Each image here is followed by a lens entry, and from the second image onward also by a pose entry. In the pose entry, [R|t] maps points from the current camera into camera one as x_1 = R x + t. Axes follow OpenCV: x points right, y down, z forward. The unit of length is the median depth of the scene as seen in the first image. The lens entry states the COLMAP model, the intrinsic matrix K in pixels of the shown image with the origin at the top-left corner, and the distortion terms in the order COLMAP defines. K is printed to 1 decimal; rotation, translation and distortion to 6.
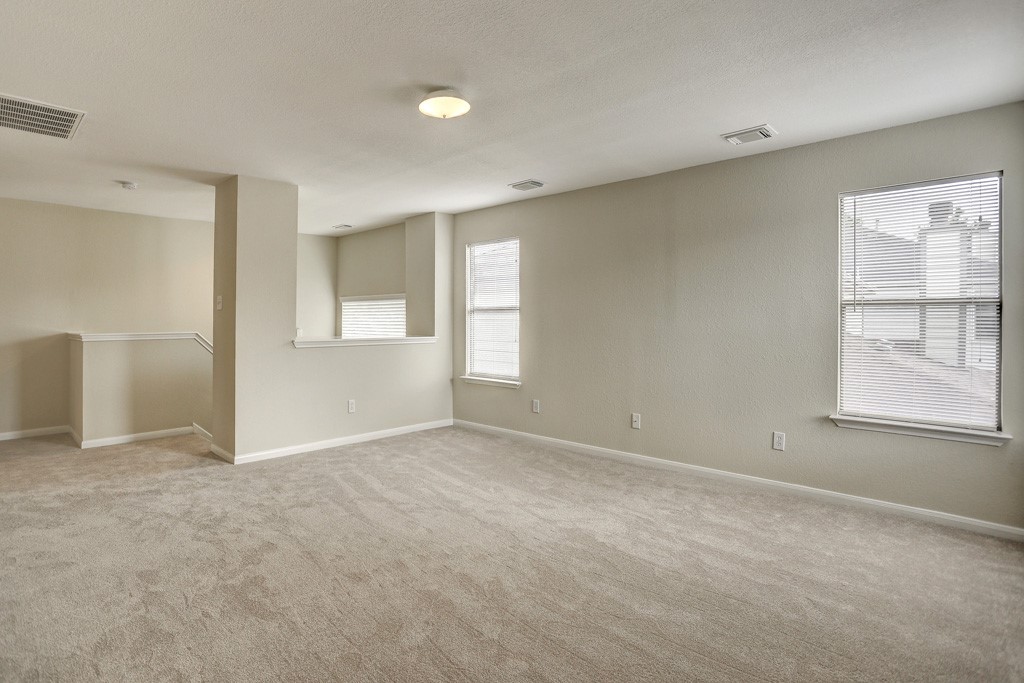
lens RADIAL K [[532.9, 0, 513.0], [0, 532.9, 320.6], [0, 0, 1]] dist [-0.003138, -0.000614]
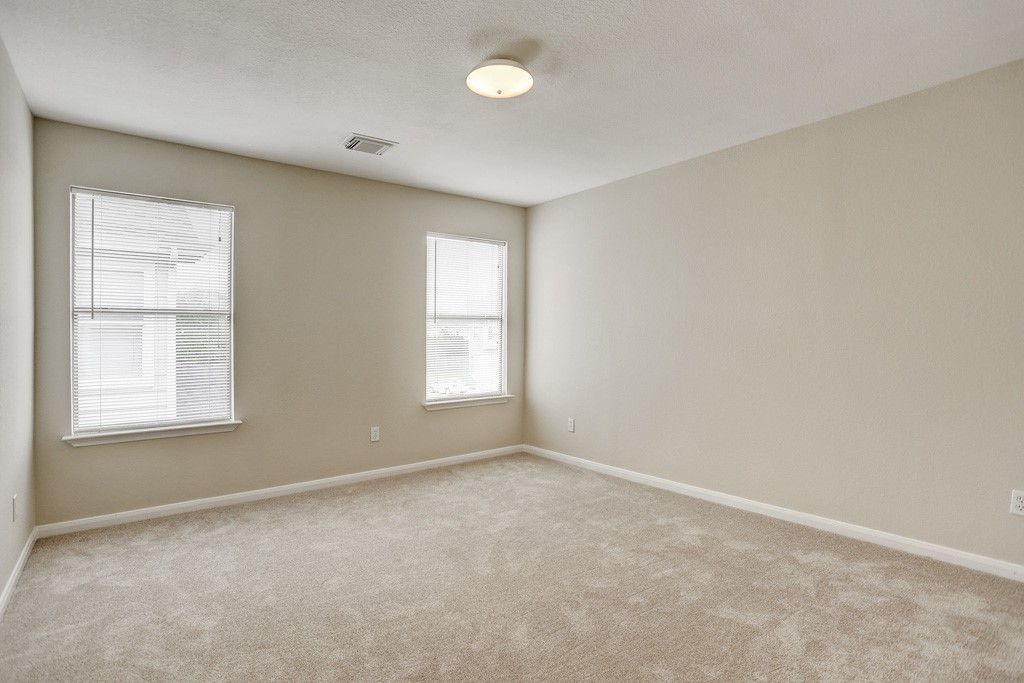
lens RADIAL K [[514.6, 0, 521.7], [0, 514.6, 326.1], [0, 0, 1]] dist [0.001307, 0.000549]
pose [[0.173242, 0.006973, 0.984855, -0.464584], [-0.000656, 0.999976, -0.006964, -0.000298], [-0.984879, 0.000560, 0.173243, 0.424925]]
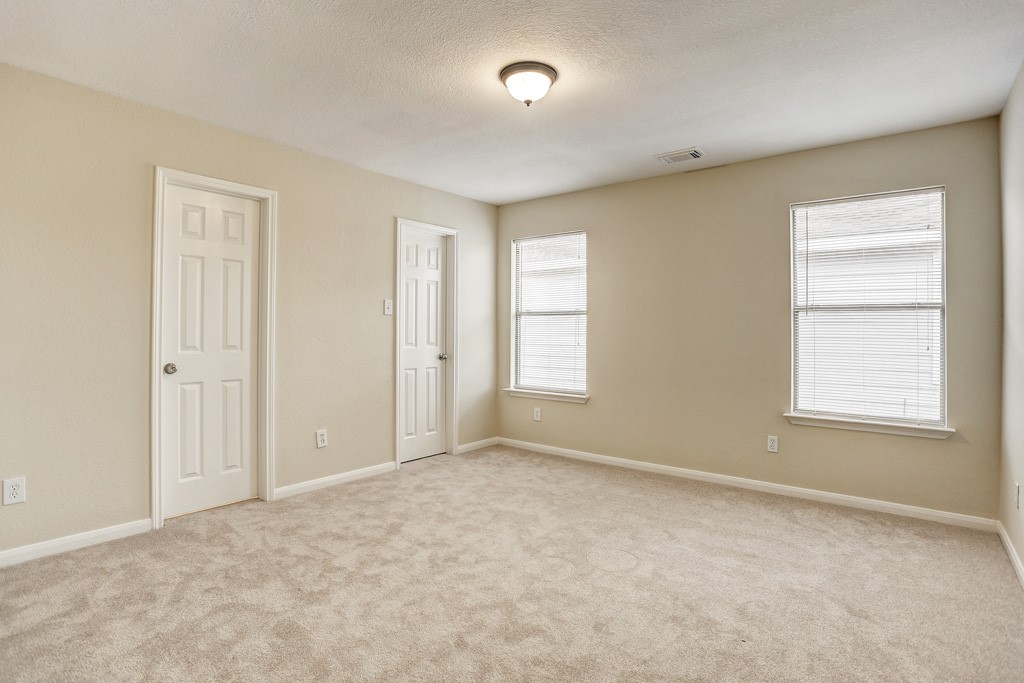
lens RADIAL K [[514.6, 0, 521.7], [0, 514.6, 326.1], [0, 0, 1]] dist [0.001307, 0.000549]
pose [[0.994355, -0.003902, 0.106033, -0.149071], [0.003776, 0.999992, 0.001385, -0.000472], [-0.106038, -0.000977, 0.994362, 0.129677]]
